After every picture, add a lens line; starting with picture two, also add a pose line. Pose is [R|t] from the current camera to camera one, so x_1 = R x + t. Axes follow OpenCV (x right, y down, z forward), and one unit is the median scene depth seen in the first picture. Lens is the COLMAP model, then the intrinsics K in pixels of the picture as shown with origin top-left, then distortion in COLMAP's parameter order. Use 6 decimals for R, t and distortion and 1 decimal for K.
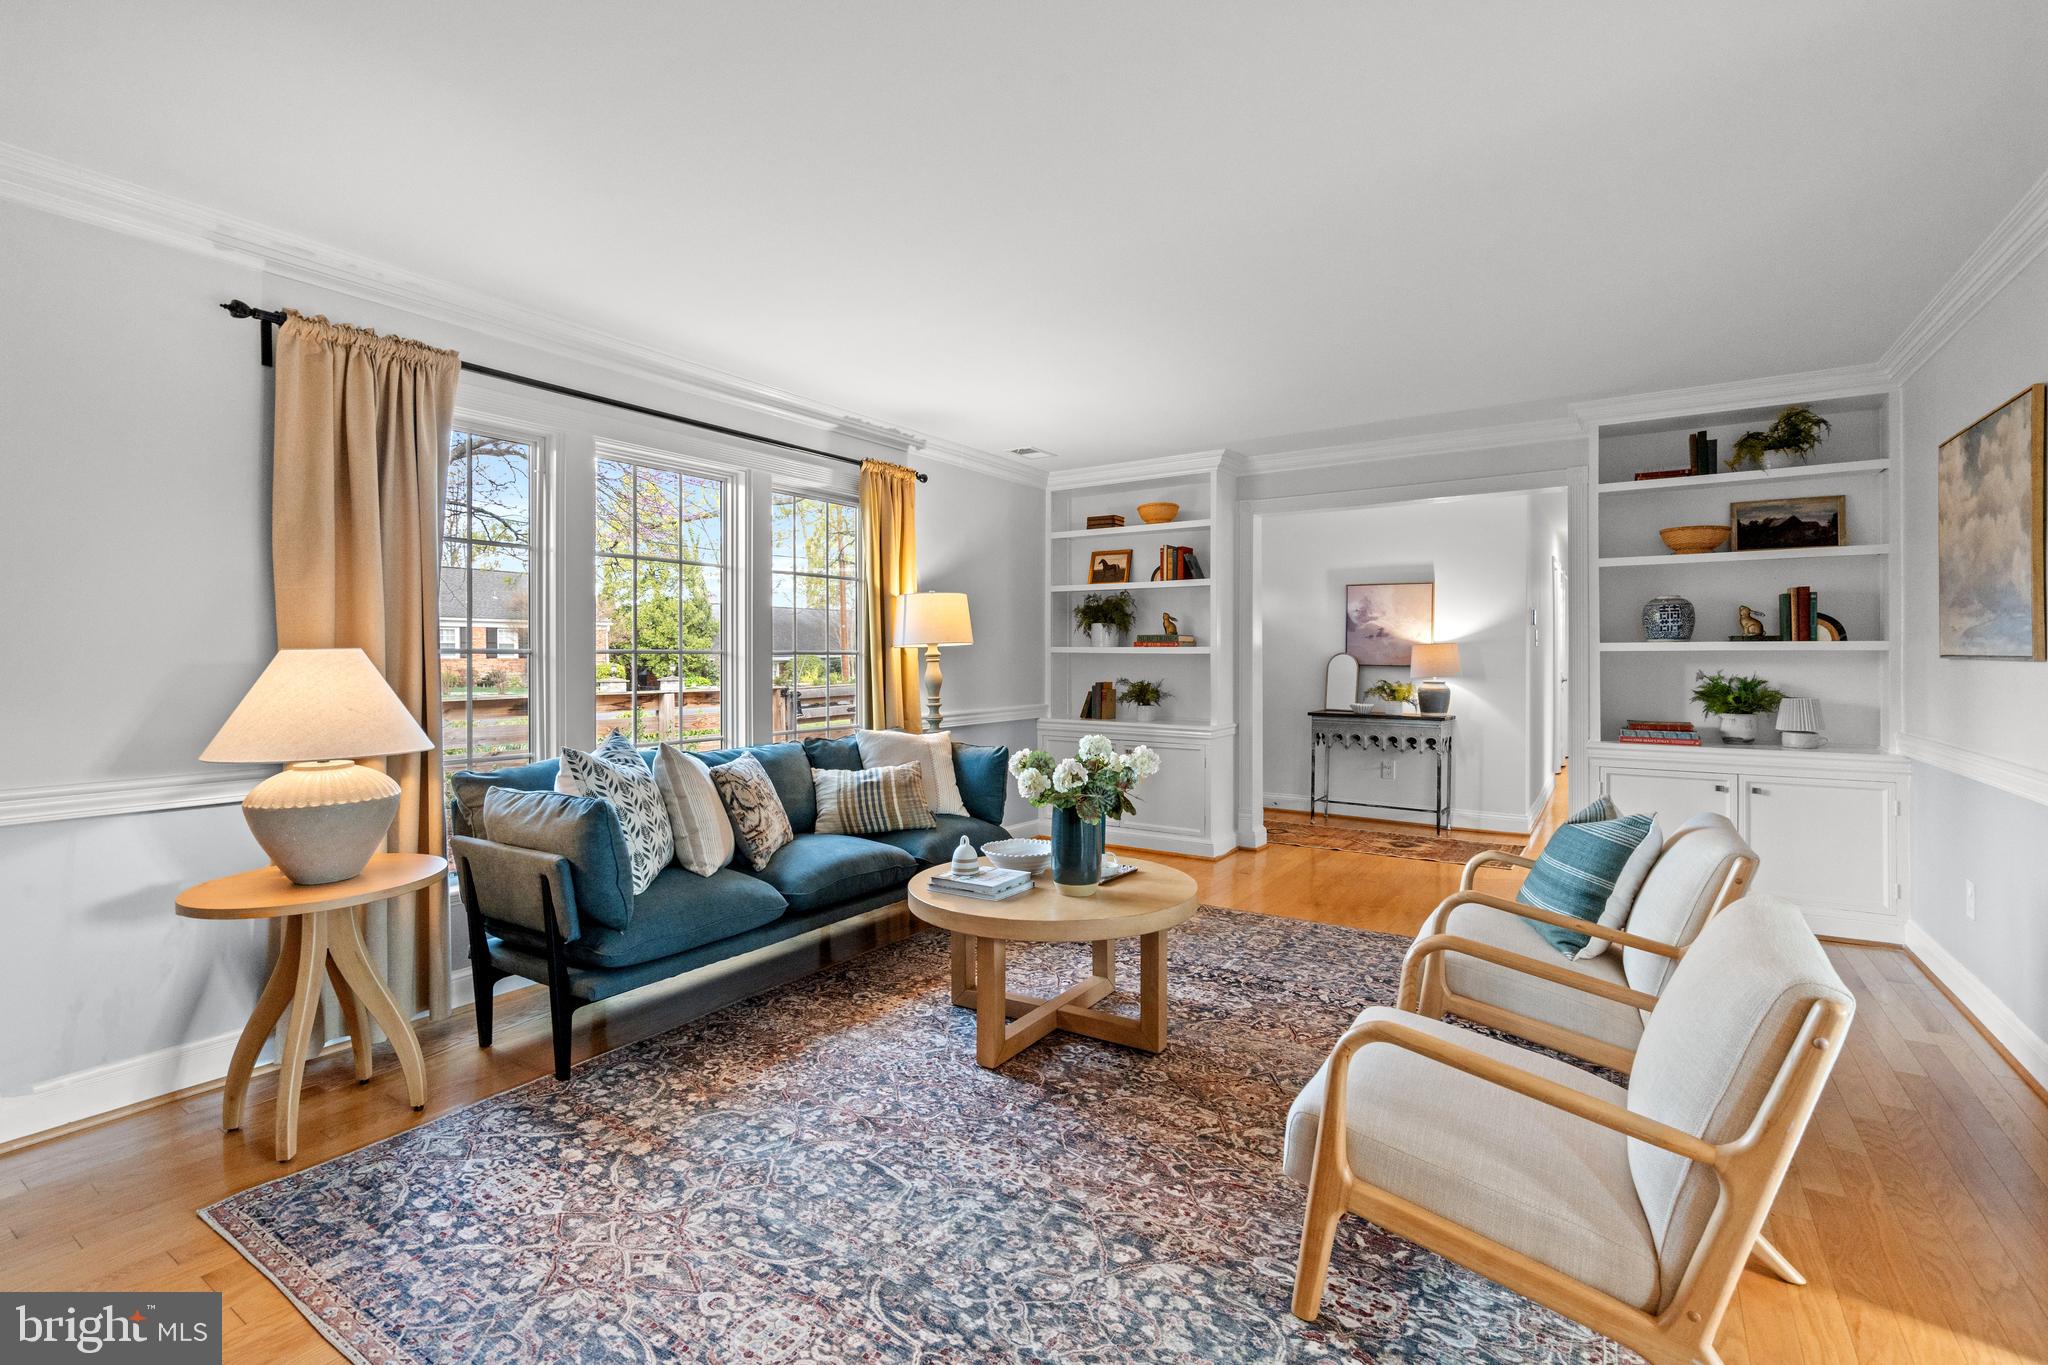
lens RADIAL K [[931.7, 0, 1012.9], [0, 931.7, 669.4], [0, 0, 1]] dist [-0.009526, 0.001358]
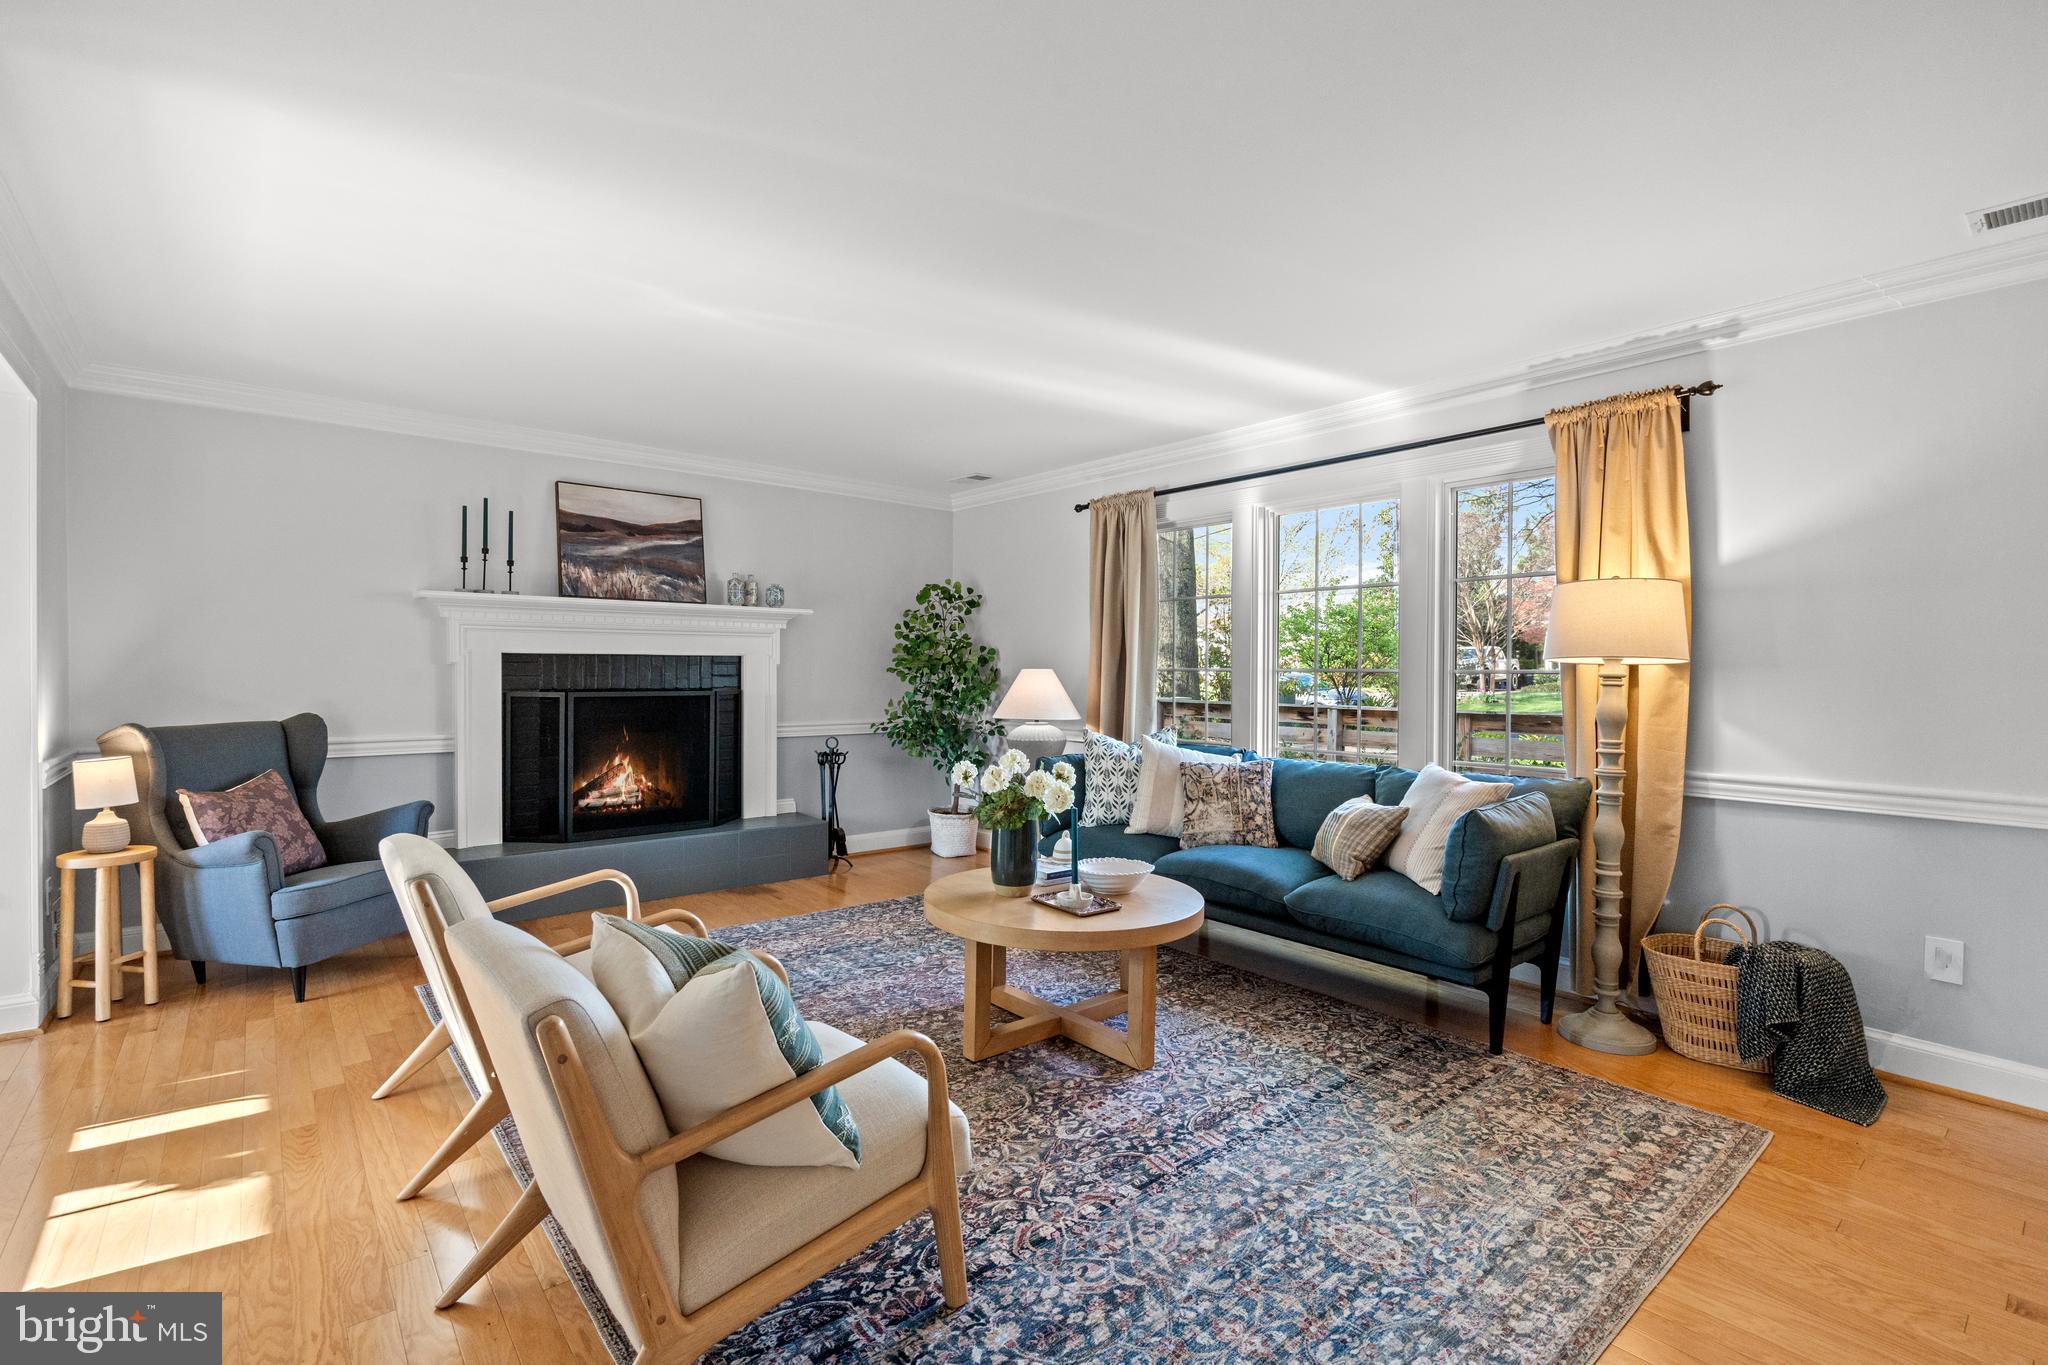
lens RADIAL K [[927.7, 0, 1008.5], [0, 927.7, 678.8], [0, 0, 1]] dist [-0.000073, 0.000169]
pose [[-0.292940, 0.007812, -0.956099, 0.943293], [-0.018512, 0.999733, 0.013841, -0.020346], [0.955952, 0.021753, -0.292717, 1.119621]]
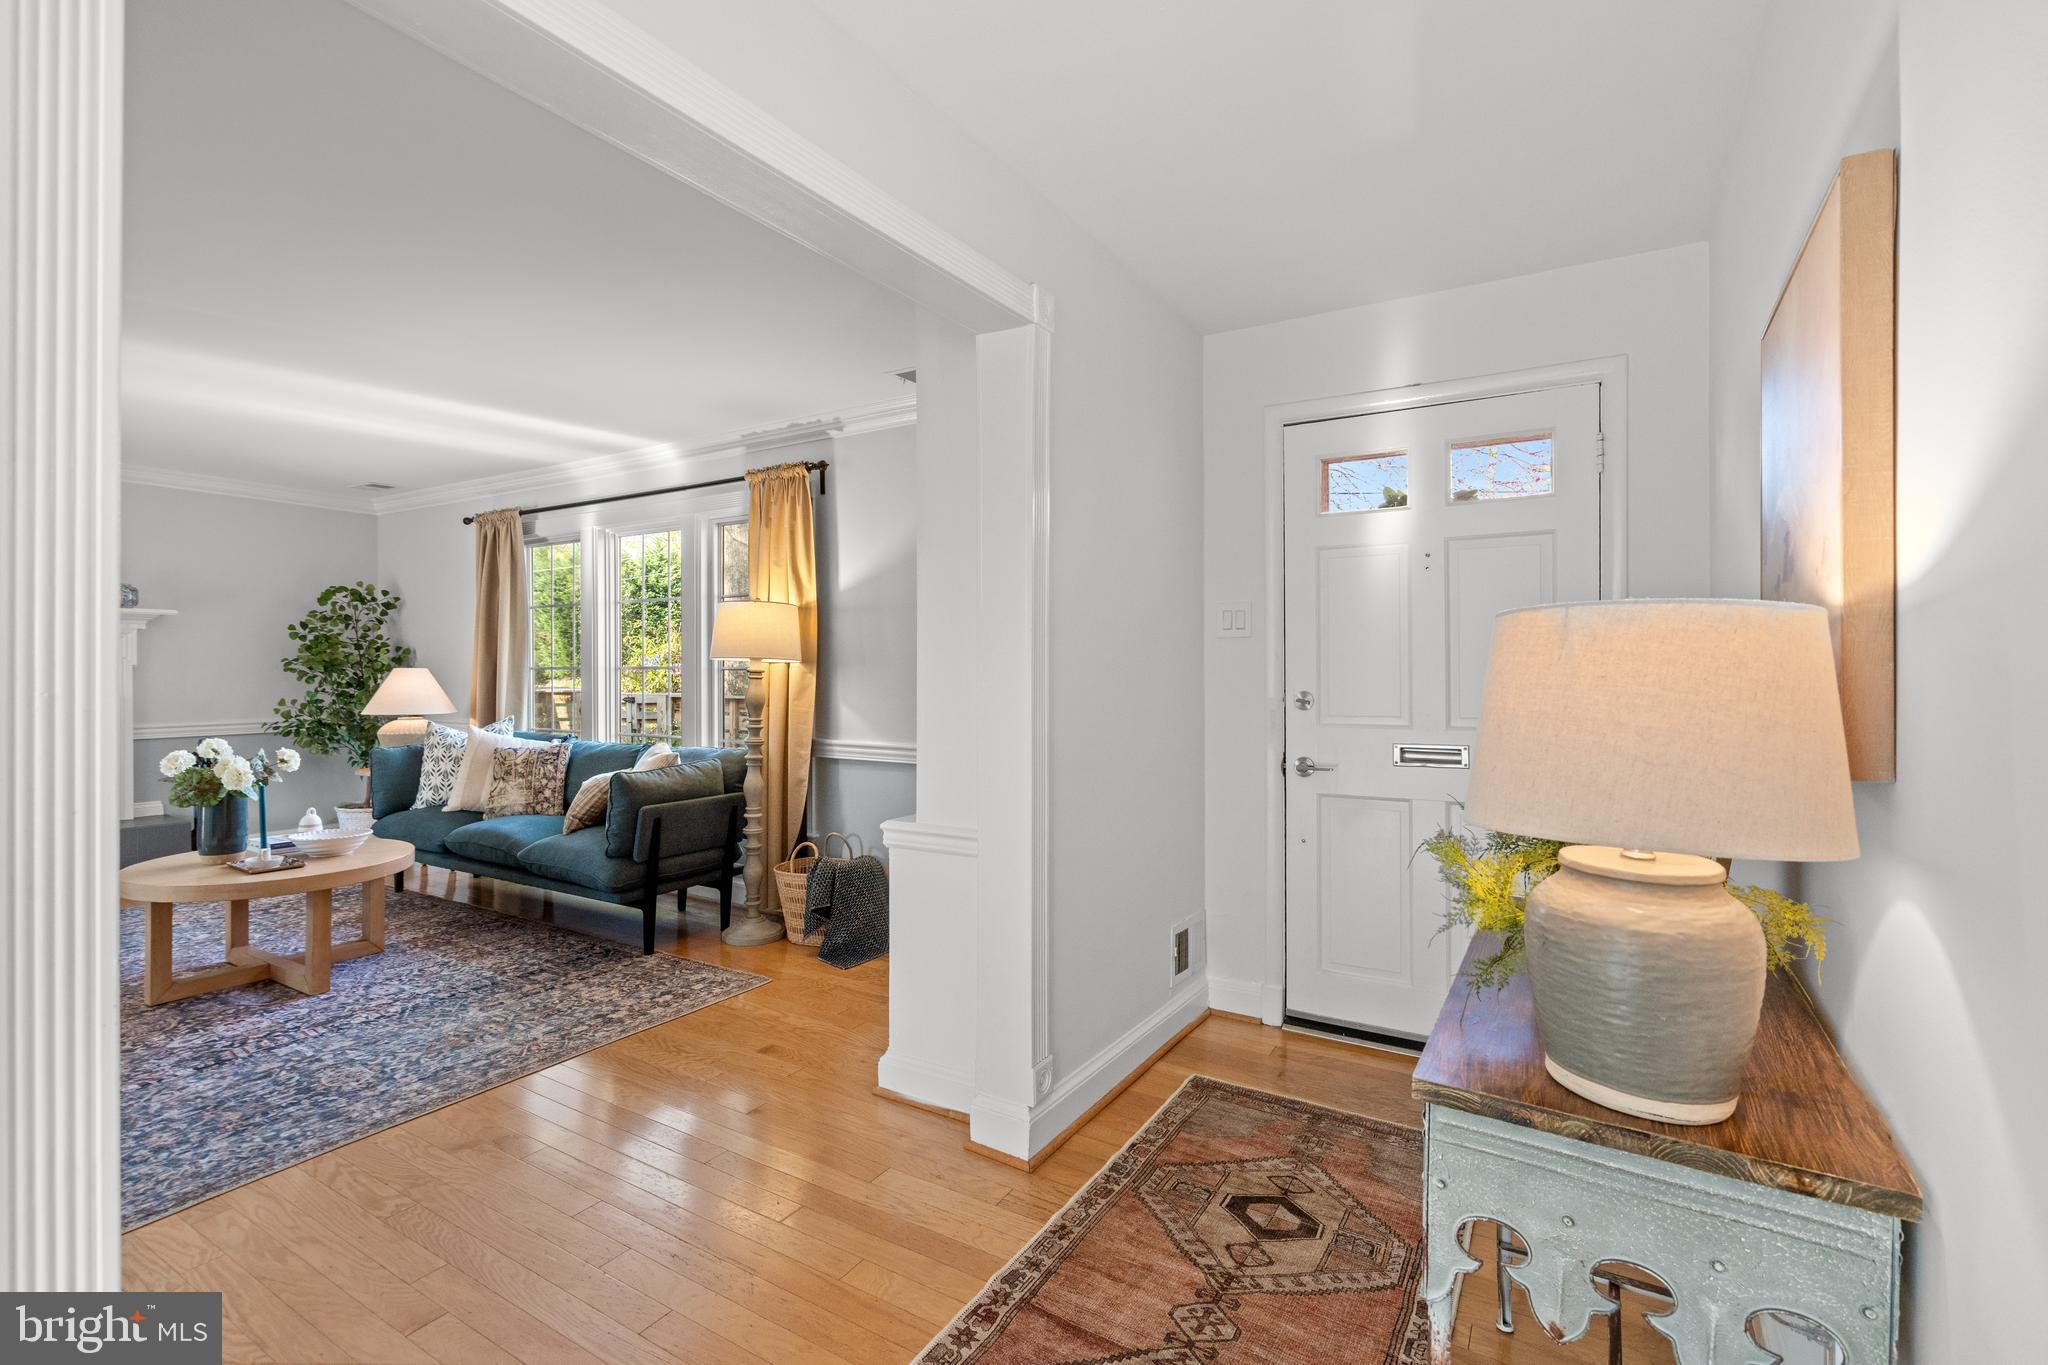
lens RADIAL K [[931.7, 0, 1012.9], [0, 931.7, 669.4], [0, 0, 1]] dist [-0.009526, 0.001358]
pose [[0.037620, 0.001636, -0.999291, 1.164463], [-0.013001, 0.999915, 0.001148, -0.029854], [0.999208, 0.012949, 0.037638, 1.729684]]
